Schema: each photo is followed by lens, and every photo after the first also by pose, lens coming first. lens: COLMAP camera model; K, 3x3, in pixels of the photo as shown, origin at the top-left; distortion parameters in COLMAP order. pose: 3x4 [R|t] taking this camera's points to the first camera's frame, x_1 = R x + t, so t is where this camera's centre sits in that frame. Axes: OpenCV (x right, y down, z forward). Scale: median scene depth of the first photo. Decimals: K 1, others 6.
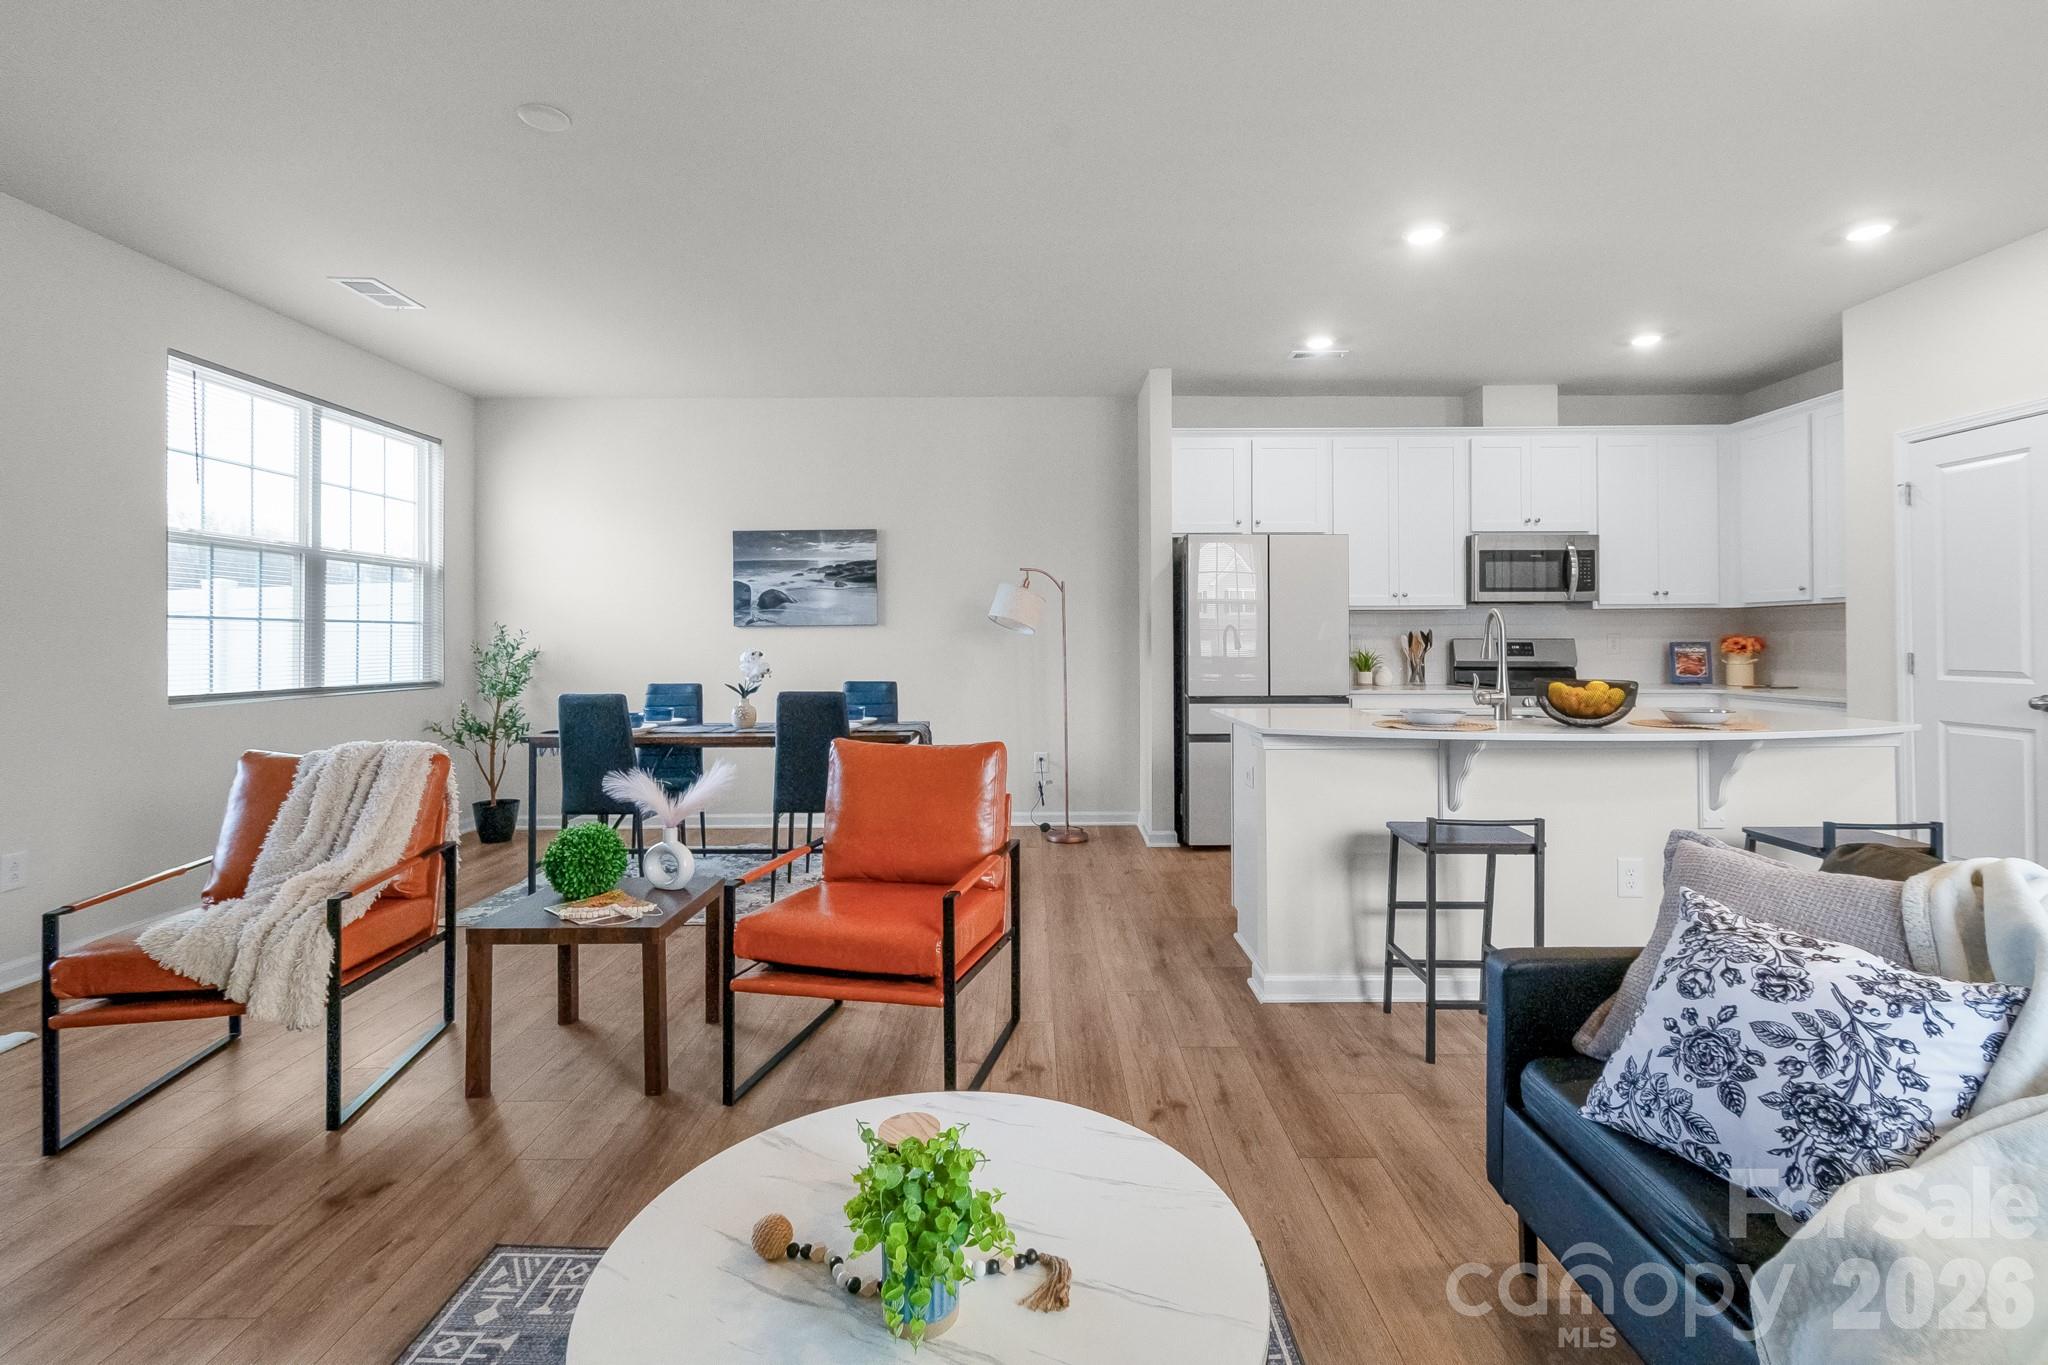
lens RADIAL K [[943.7, 0, 1032.3], [0, 943.7, 630.7], [0, 0, 1]] dist [0.001537, -0.000869]
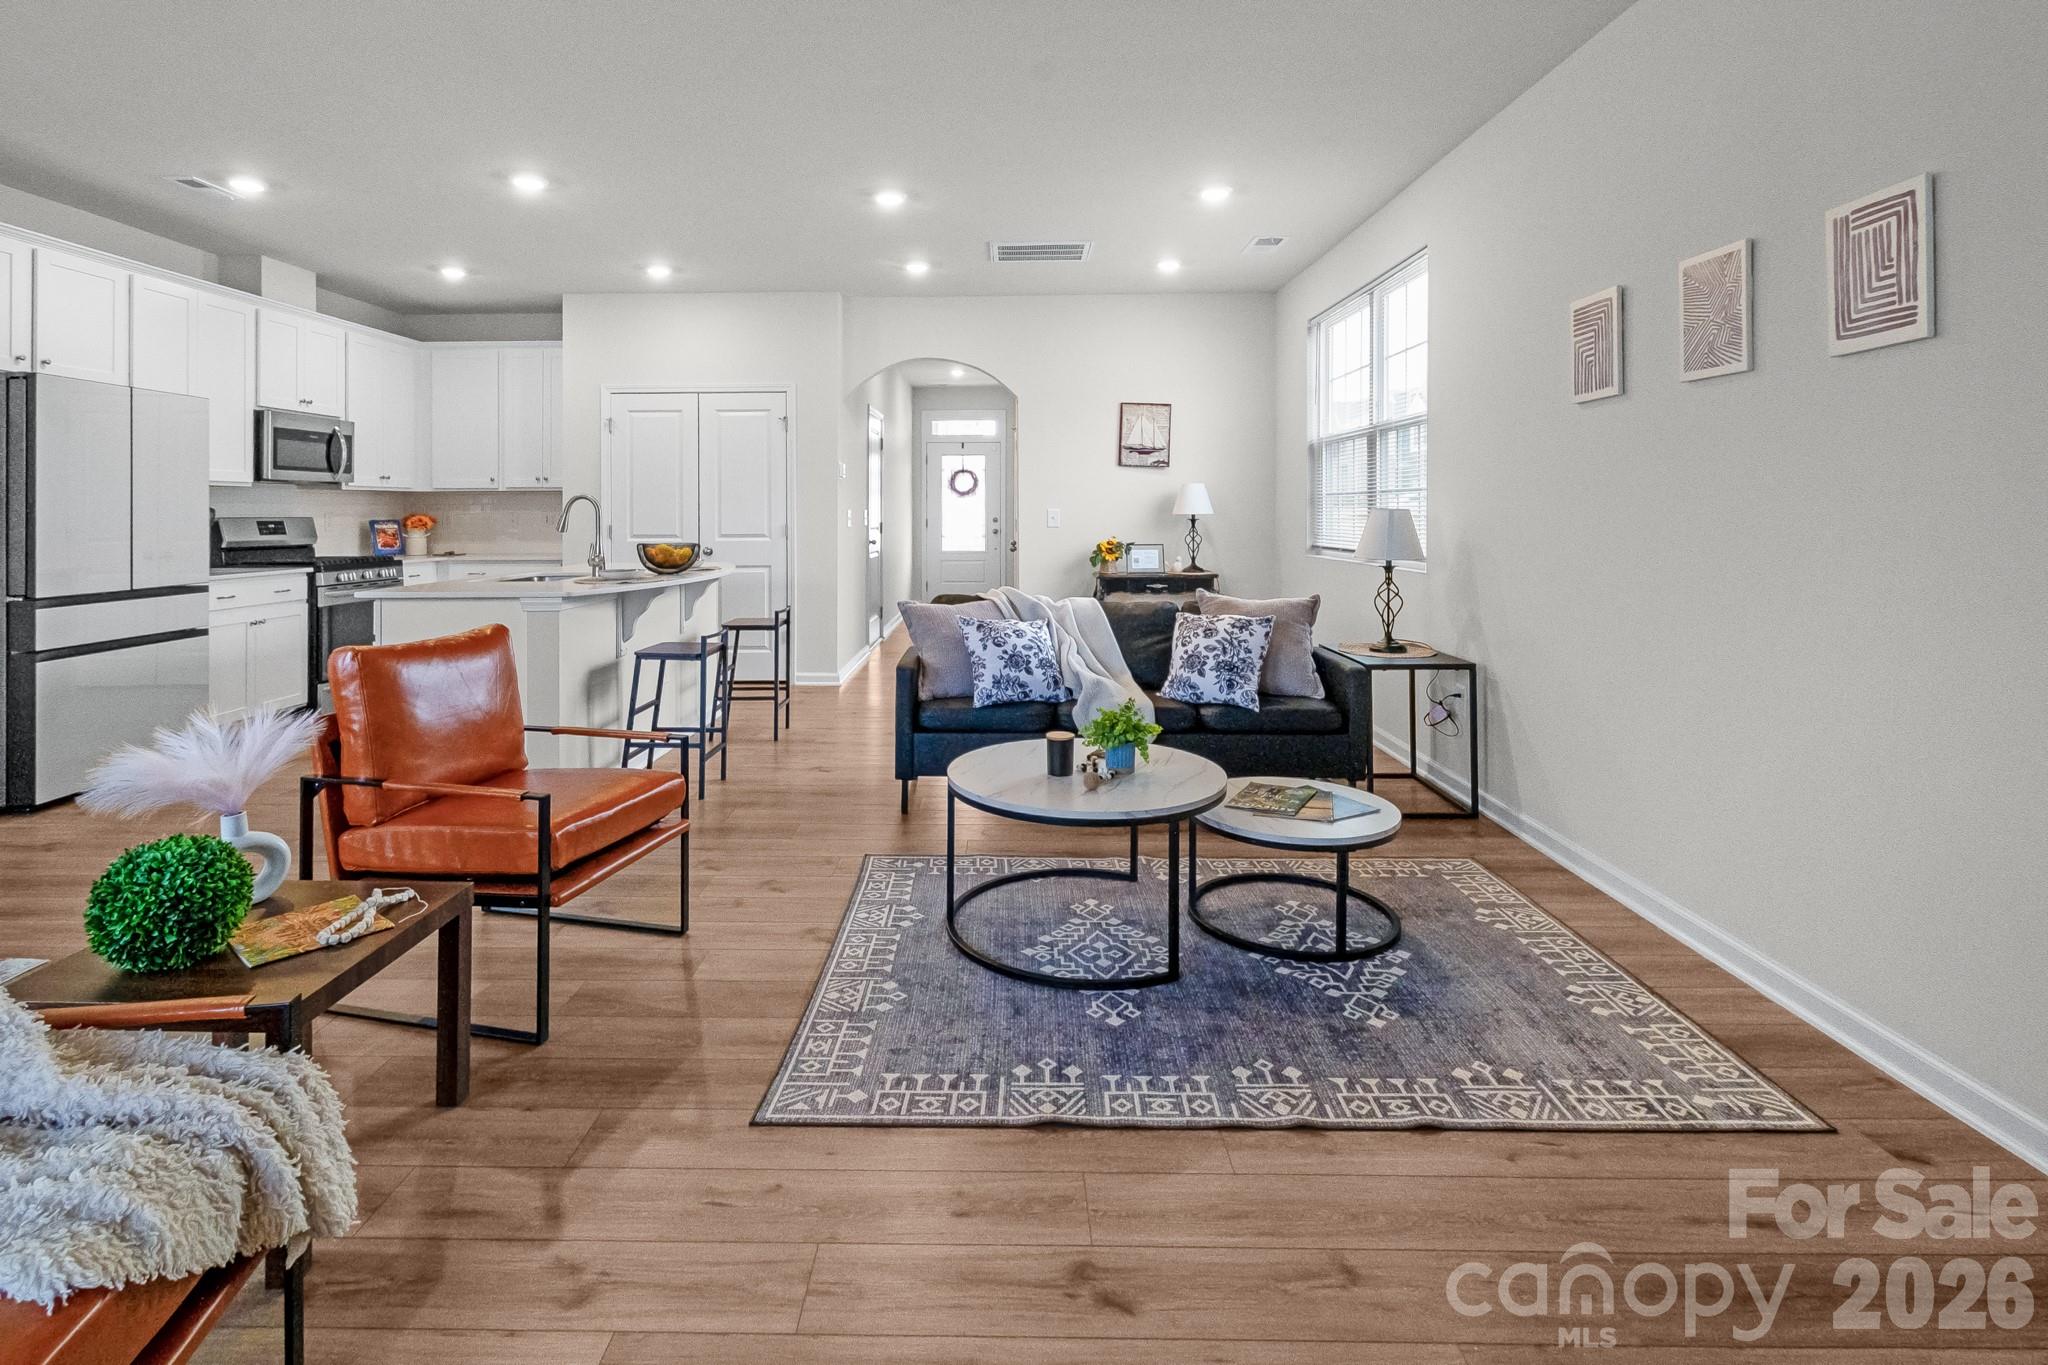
lens RADIAL K [[976.9, 0, 995.1], [0, 976.9, 528.5], [0, 0, 1]] dist [0.005986, 0.000063]
pose [[0.015696, -0.011436, 0.999811, -0.523883], [-0.005114, 0.999921, 0.011517, 0.004554], [-0.999864, -0.005293, 0.015637, 0.242845]]
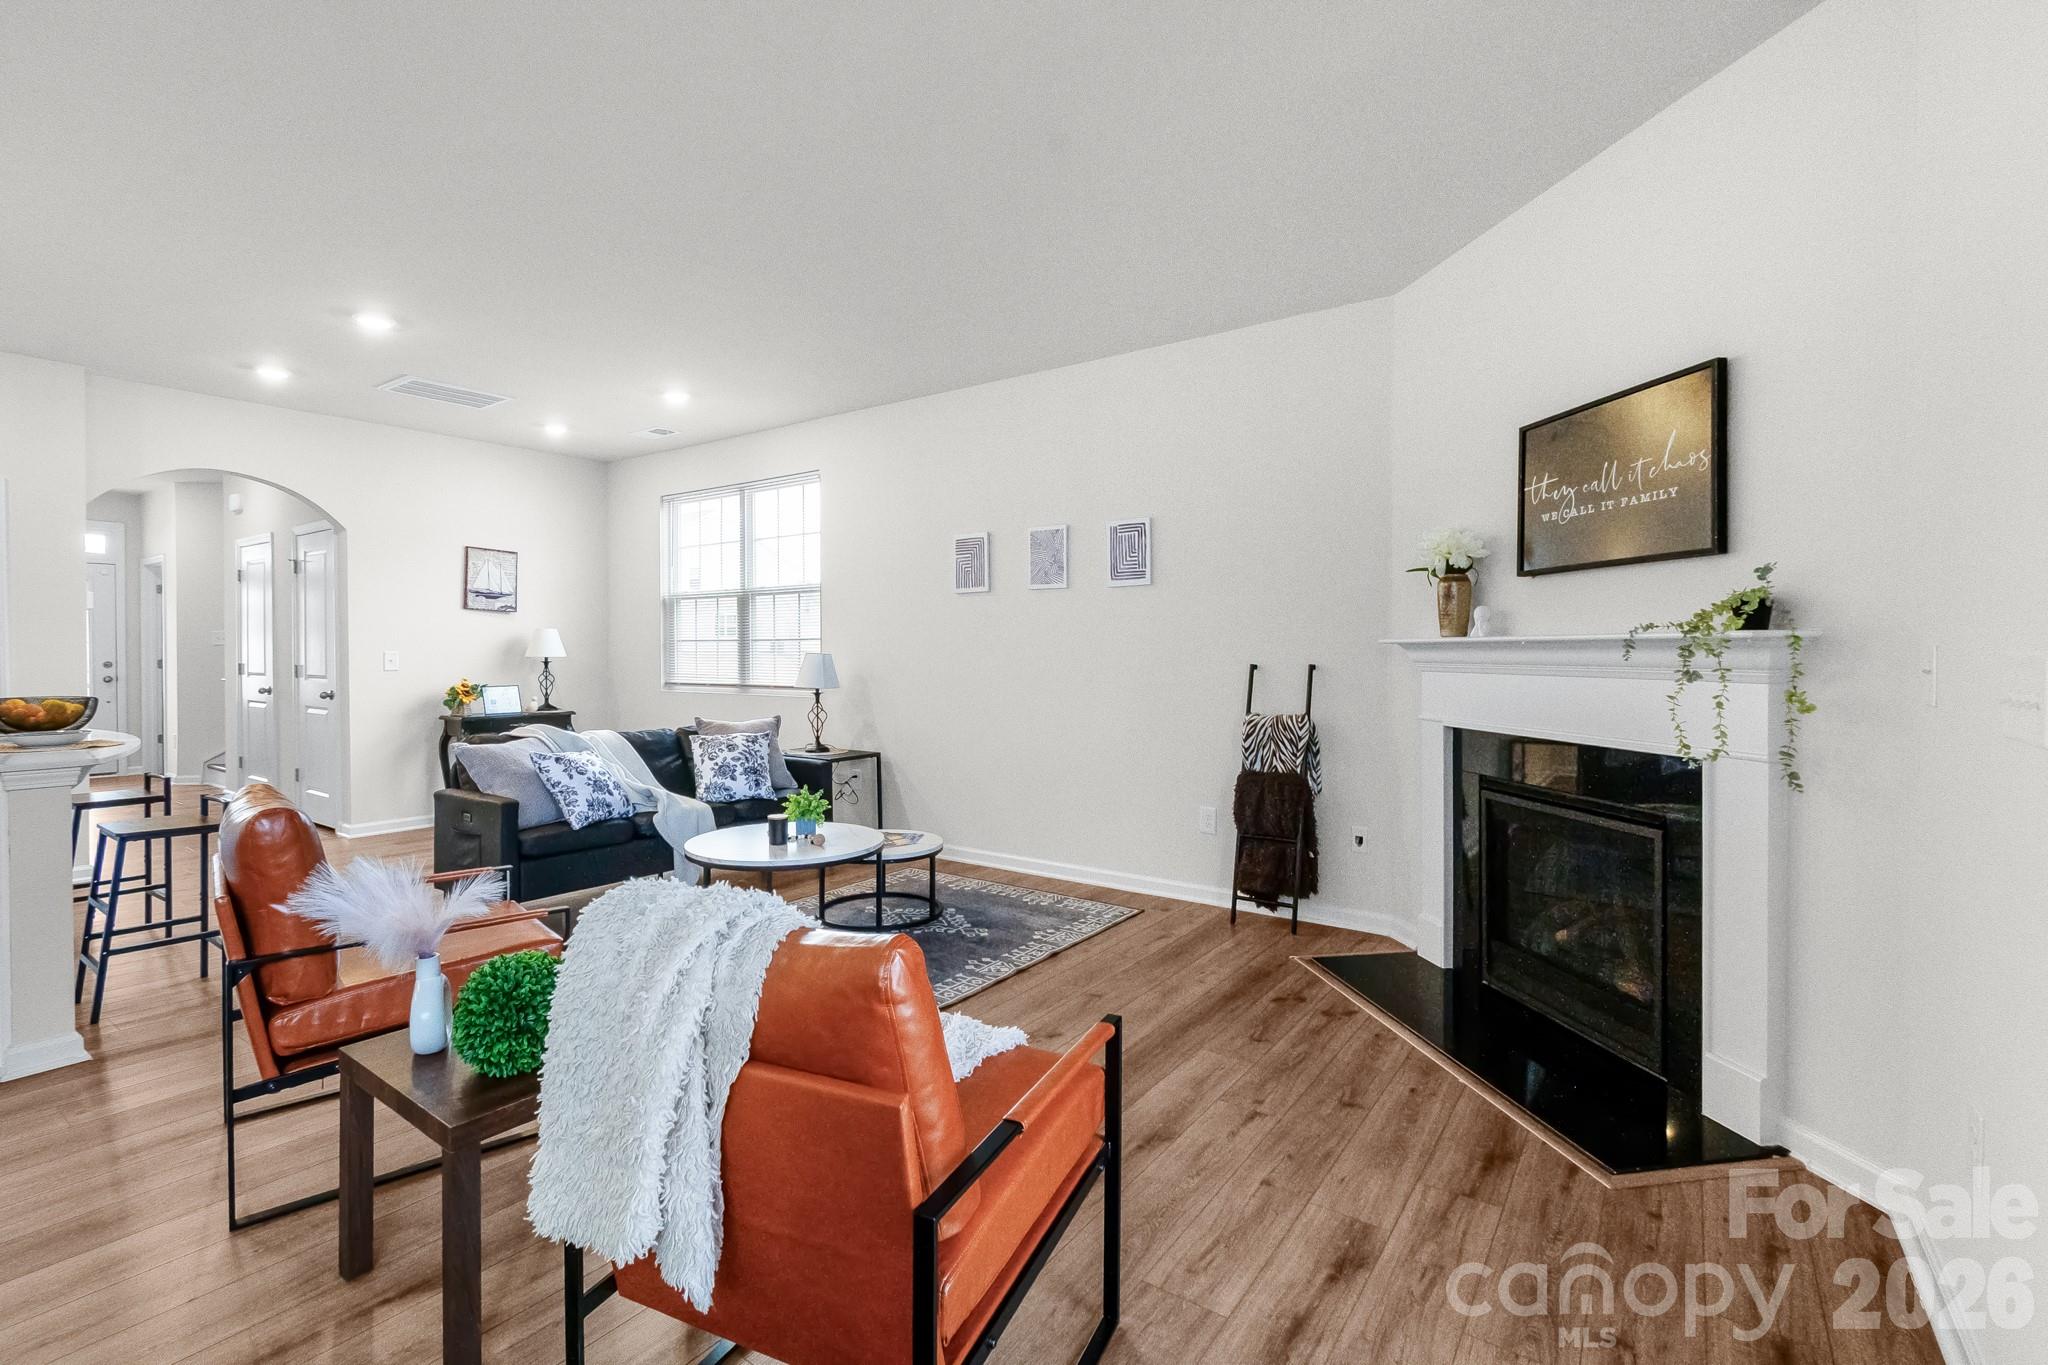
lens RADIAL K [[921.1, 0, 1007.1], [0, 921.1, 668.0], [0, 0, 1]] dist [0.004120, 0.000110]
pose [[-0.805406, -0.005933, 0.592694, -0.549075], [0.000051, 0.999949, 0.010079, 0.002287], [-0.592724, 0.008148, -0.805364, 0.648348]]
